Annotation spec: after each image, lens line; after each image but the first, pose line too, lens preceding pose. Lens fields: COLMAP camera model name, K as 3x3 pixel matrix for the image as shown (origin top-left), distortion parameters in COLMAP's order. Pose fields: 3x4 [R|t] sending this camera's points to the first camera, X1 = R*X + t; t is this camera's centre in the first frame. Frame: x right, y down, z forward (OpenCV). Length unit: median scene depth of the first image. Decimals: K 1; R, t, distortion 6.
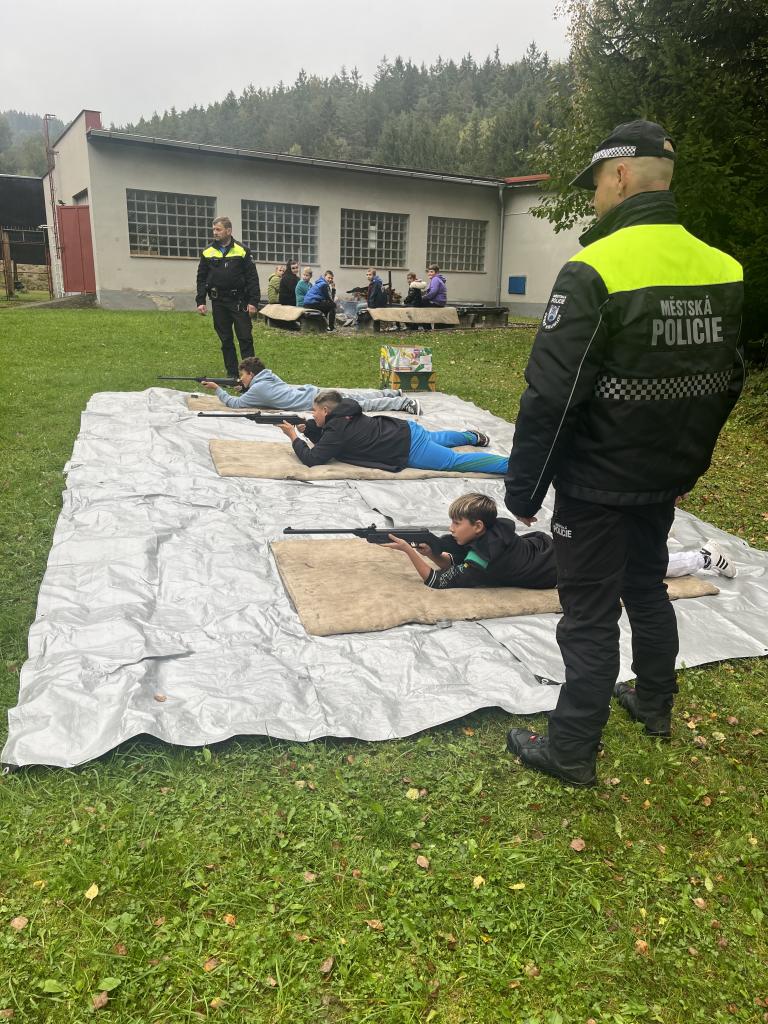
lens RADIAL K [[787.5, 0, 372.8], [0, 787.5, 516.8], [0, 0, 1]] dist [0.066038, -0.100886]
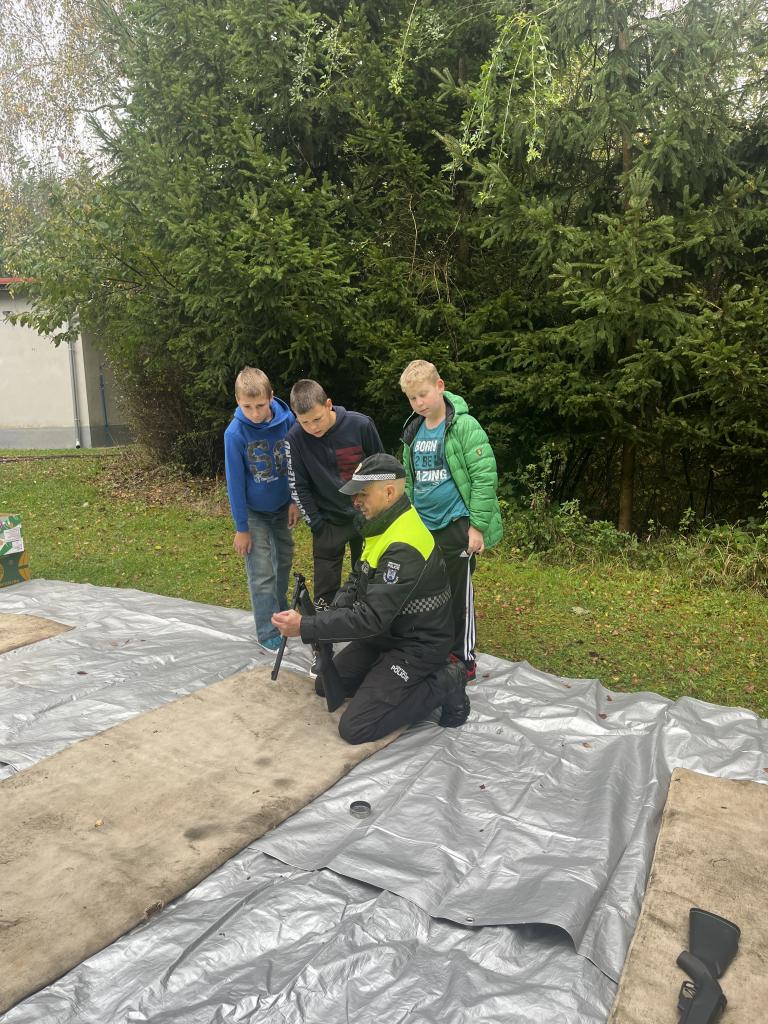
lens RADIAL K [[787.5, 0, 386.6], [0, 787.5, 513.5], [0, 0, 1]] dist [0.066038, -0.100886]
pose [[0.694634, -0.139359, 0.705735, -0.170058], [0.238746, 0.970111, -0.043427, -0.118088], [-0.678589, 0.198657, 0.707143, 0.355744]]
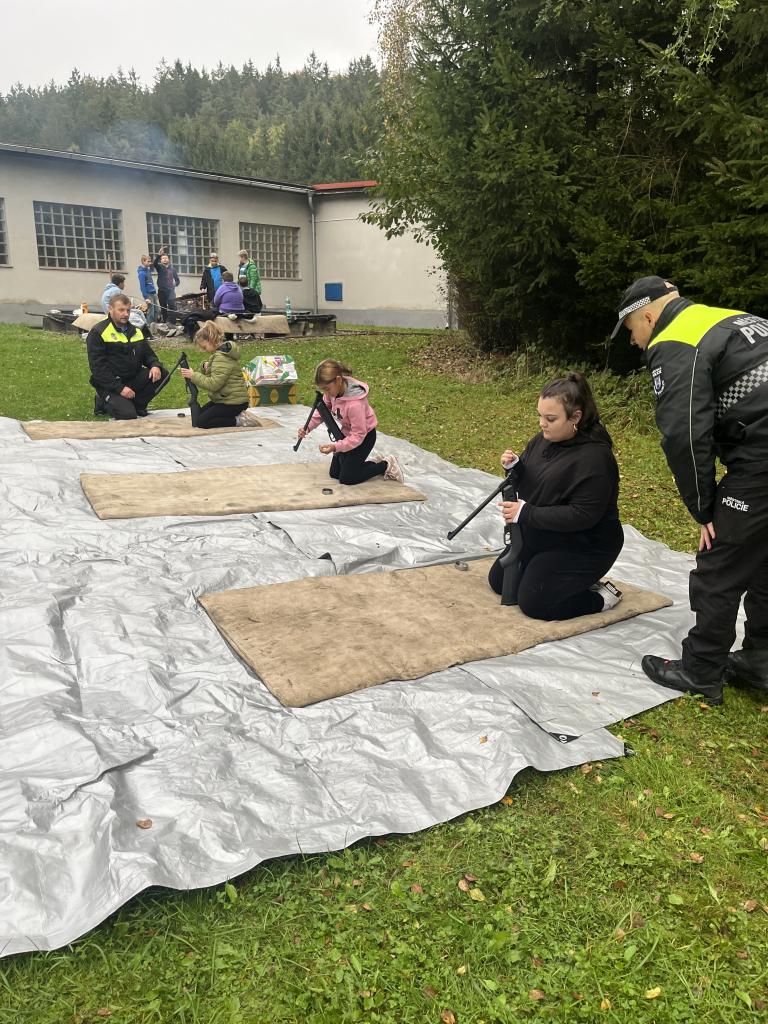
lens RADIAL K [[787.5, 0, 376.2], [0, 787.5, 520.8], [0, 0, 1]] dist [0.066038, -0.100886]
pose [[0.969409, -0.078195, 0.232662, -0.061865], [0.078942, 0.996860, 0.006116, -0.017454], [-0.232410, 0.012438, 0.972538, 0.052774]]
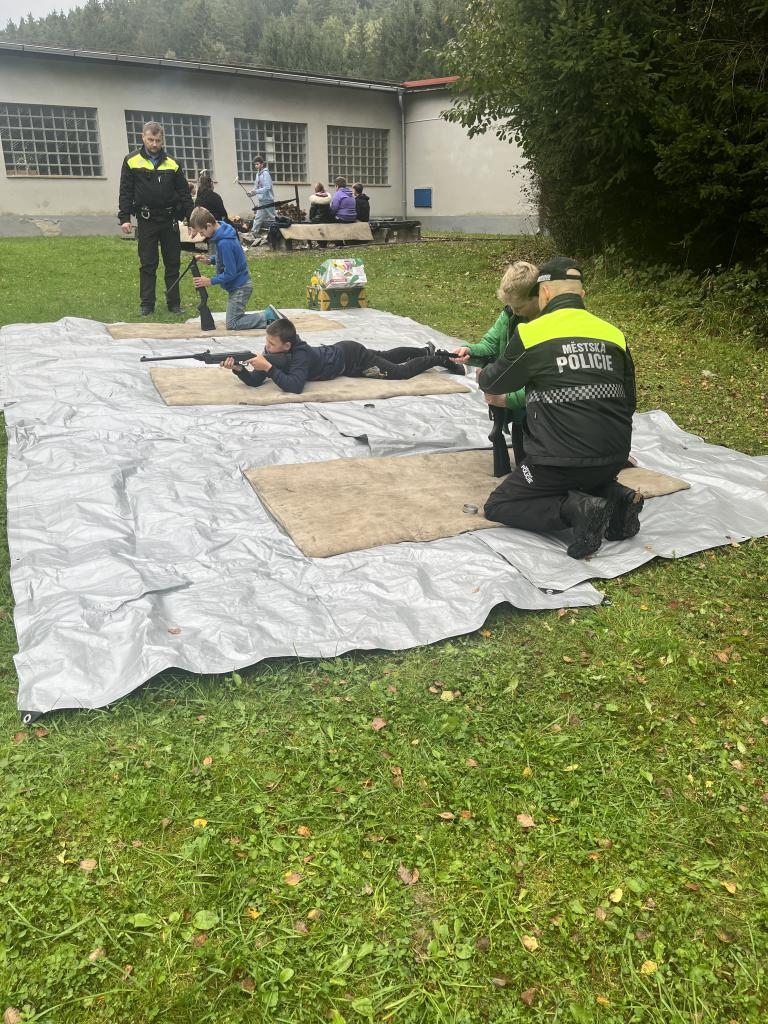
lens RADIAL K [[787.5, 0, 384.9], [0, 787.5, 525.8], [0, 0, 1]] dist [0.066038, -0.100886]
pose [[0.989757, -0.079114, 0.118835, -0.035838], [0.066679, 0.992213, 0.105201, 0.005677], [-0.126233, -0.096199, 0.987325, 0.008766]]
